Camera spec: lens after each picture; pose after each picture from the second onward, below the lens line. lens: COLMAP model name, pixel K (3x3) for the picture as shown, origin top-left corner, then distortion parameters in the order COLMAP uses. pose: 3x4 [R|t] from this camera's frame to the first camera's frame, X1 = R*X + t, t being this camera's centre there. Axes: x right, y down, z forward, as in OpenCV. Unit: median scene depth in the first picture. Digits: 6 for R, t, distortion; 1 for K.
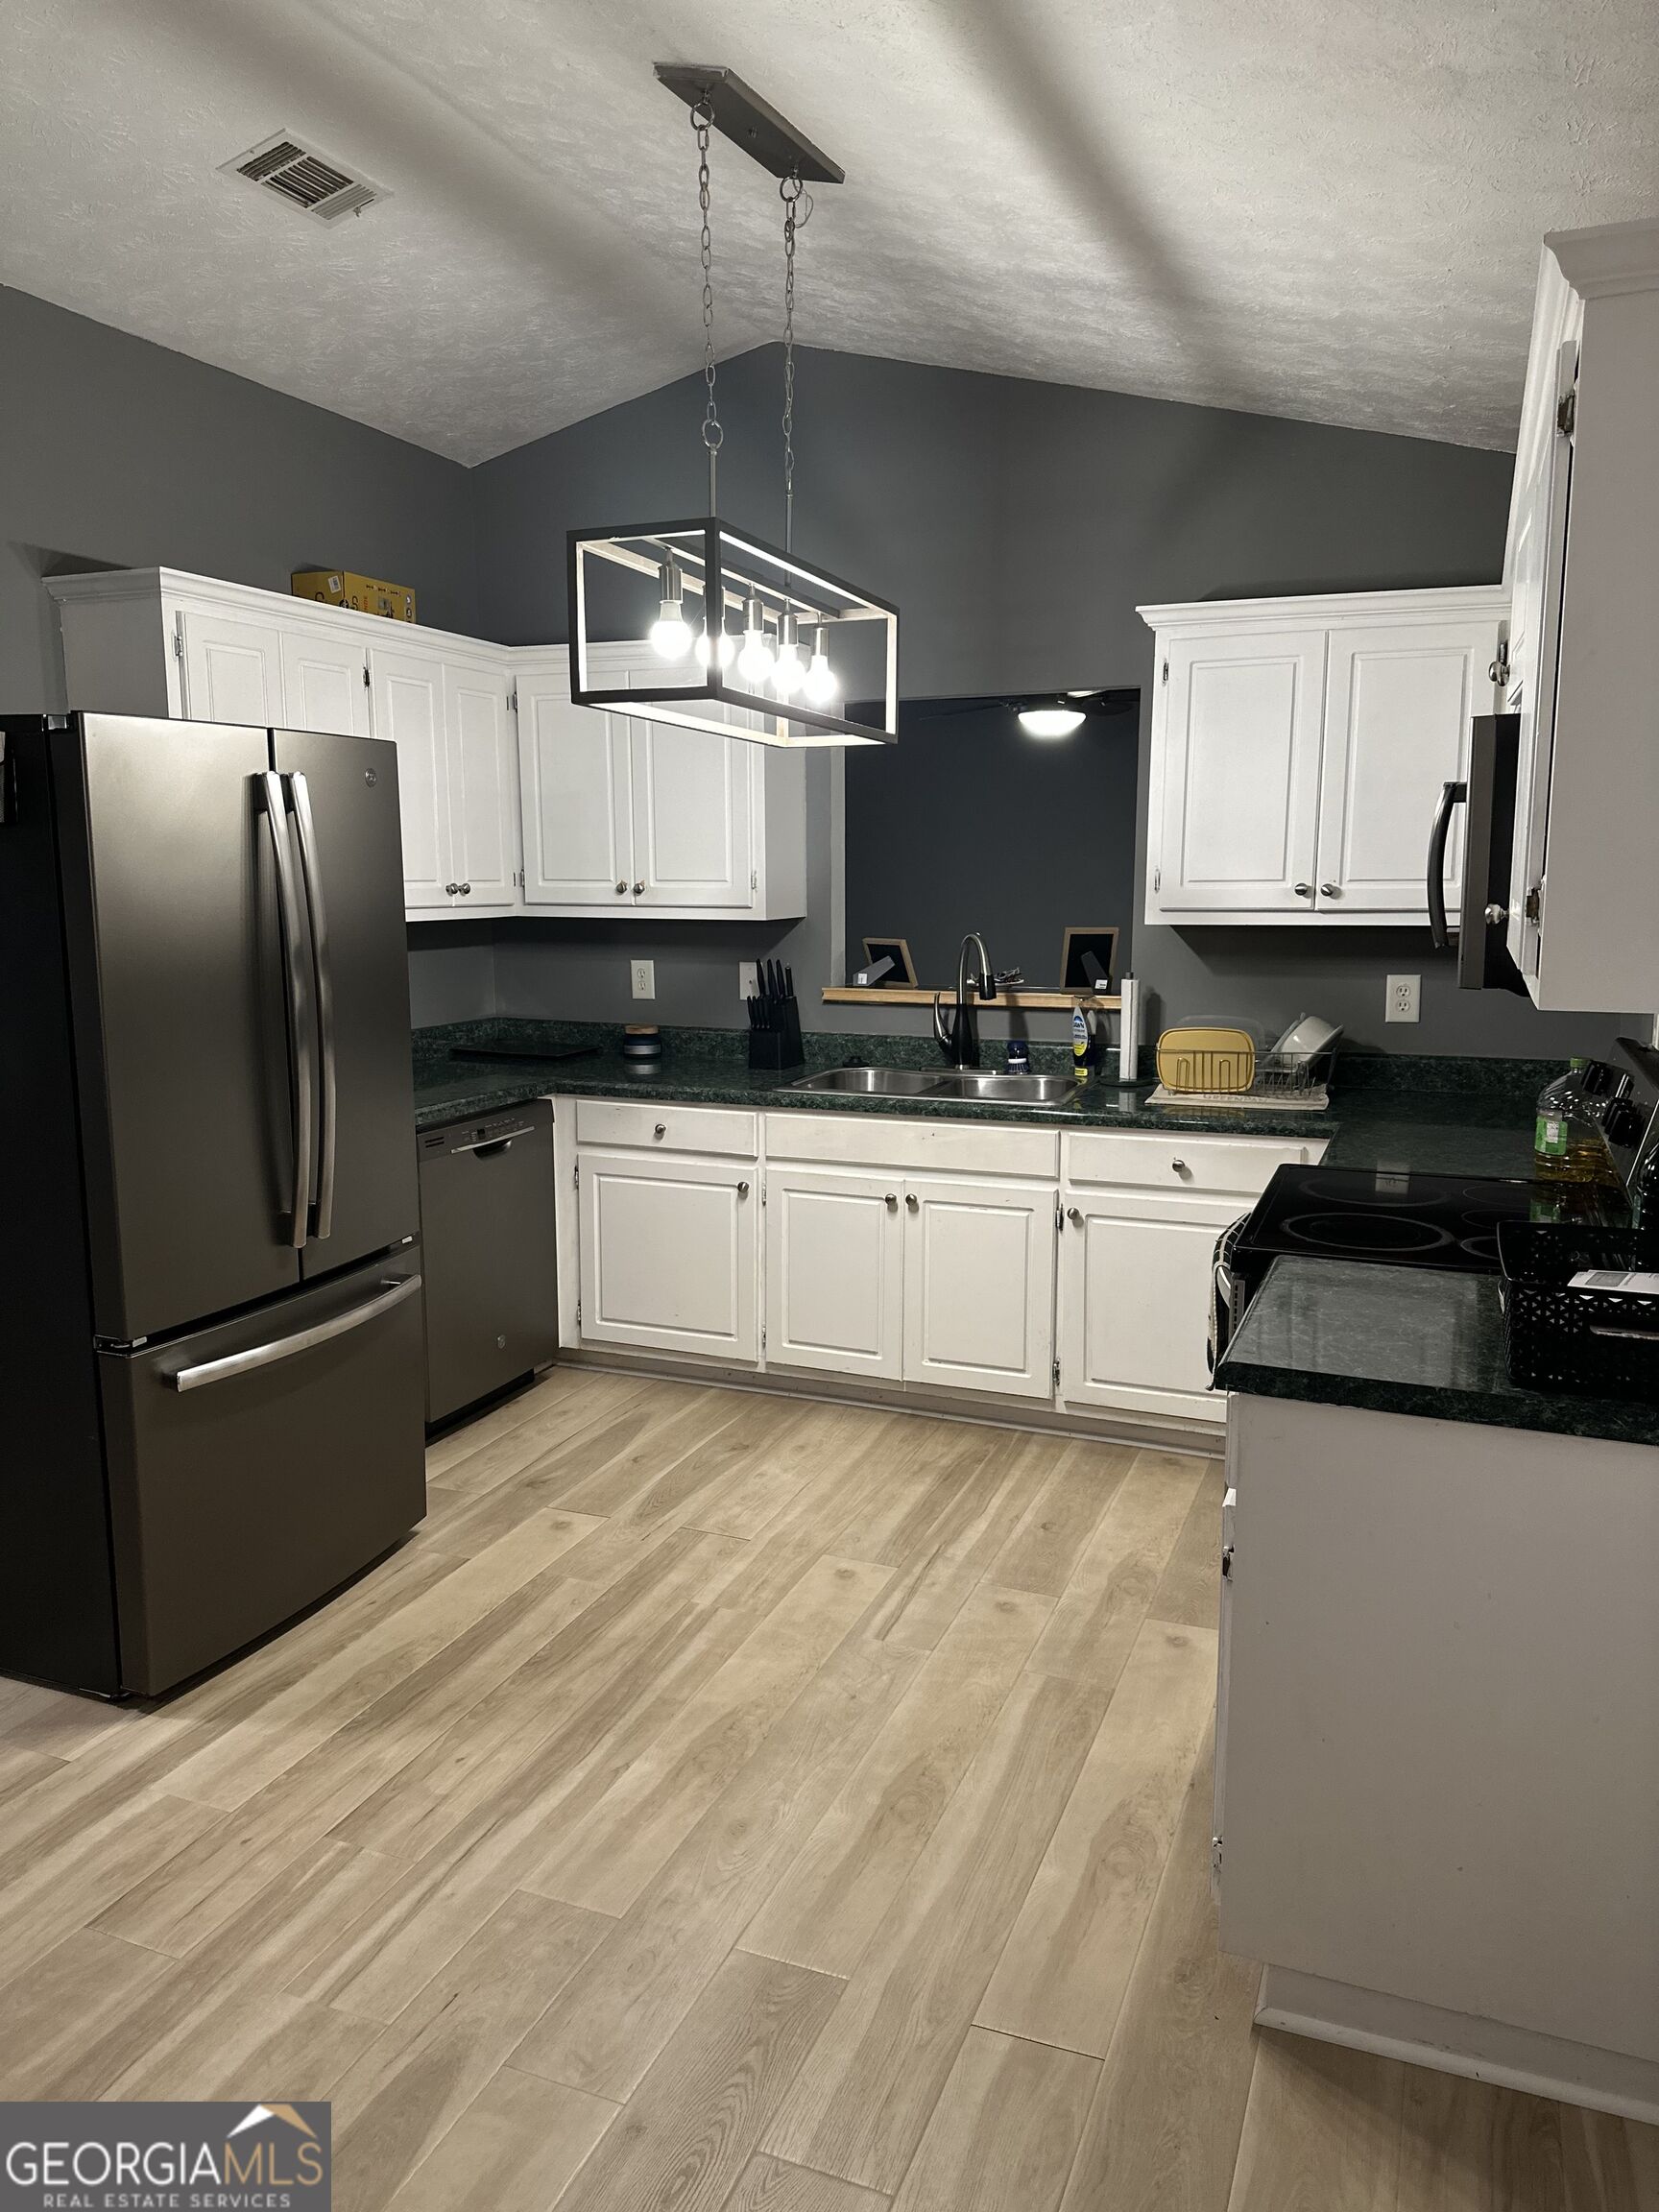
lens RADIAL K [[1531.3, 0, 822.2], [0, 1531.3, 1097.0], [0, 0, 1]] dist [0.004384, -0.016540]
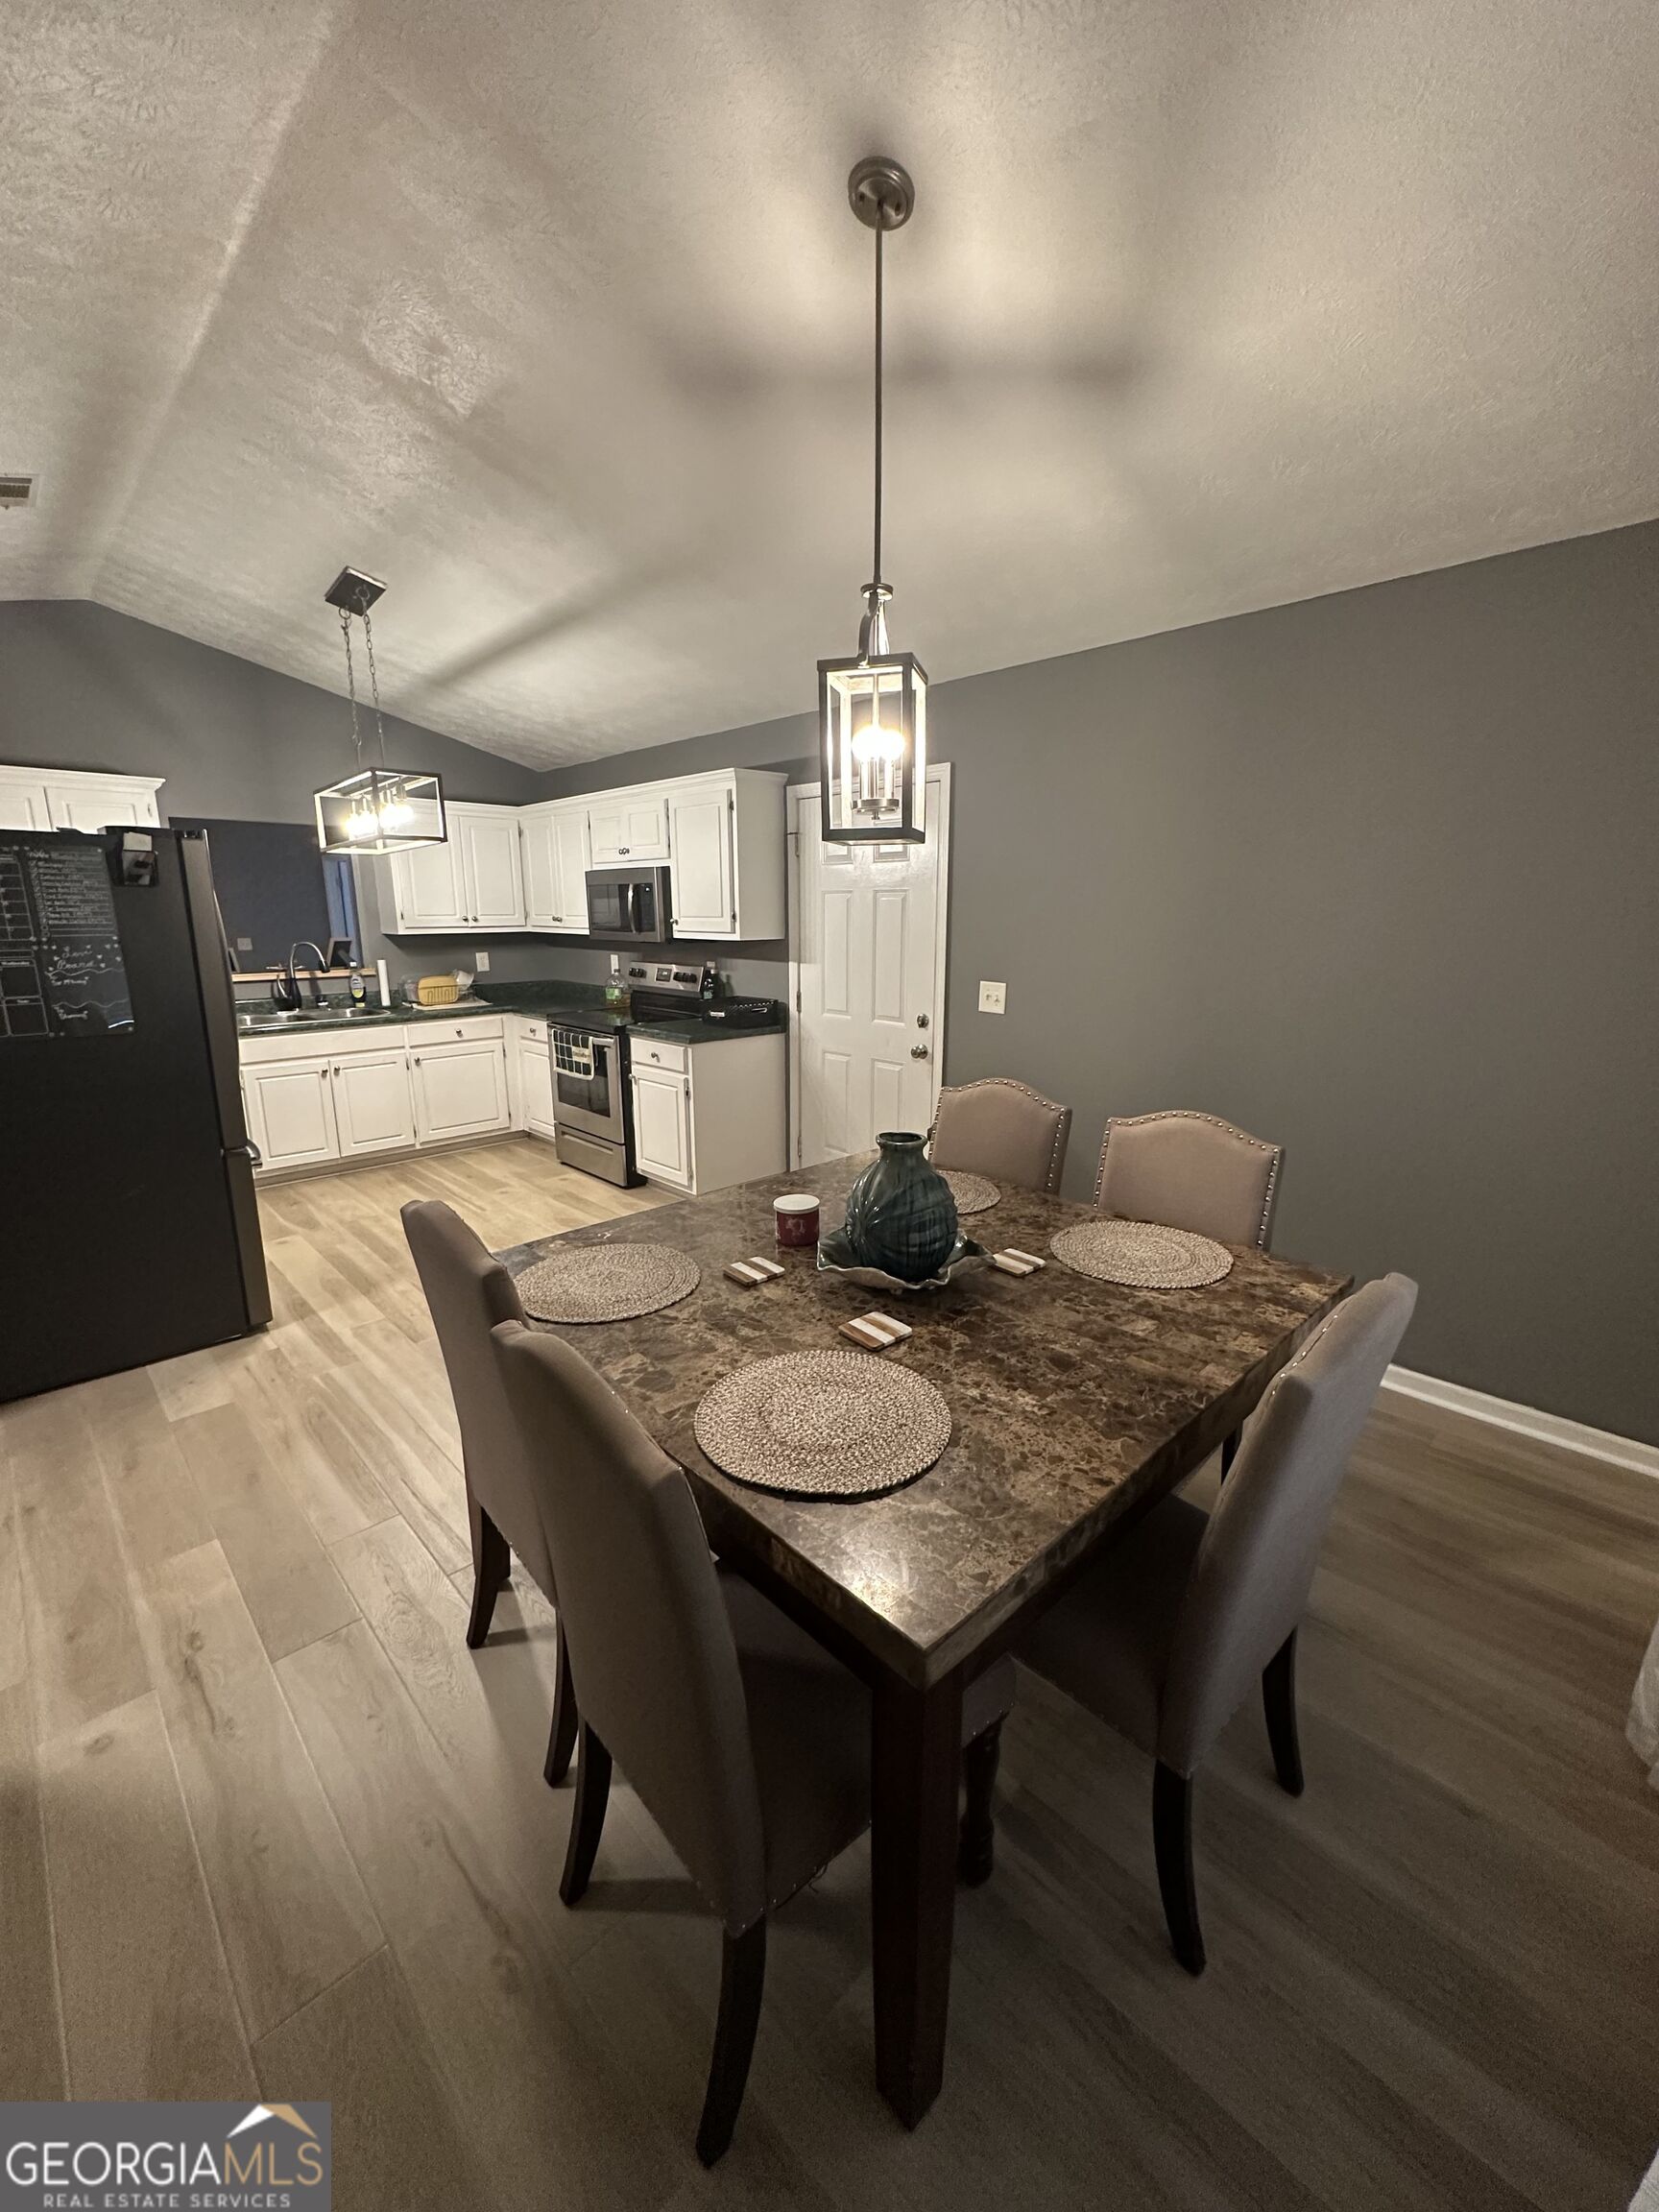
lens RADIAL K [[888.1, 0, 836.4], [0, 888.1, 1115.7], [0, 0, 1]] dist [-0.009904, -0.000260]
pose [[0.399355, -0.209281, 0.892590, -0.812266], [0.133391, 0.976500, 0.169274, 0.015806], [-0.907041, 0.051463, 0.417886, -0.142208]]
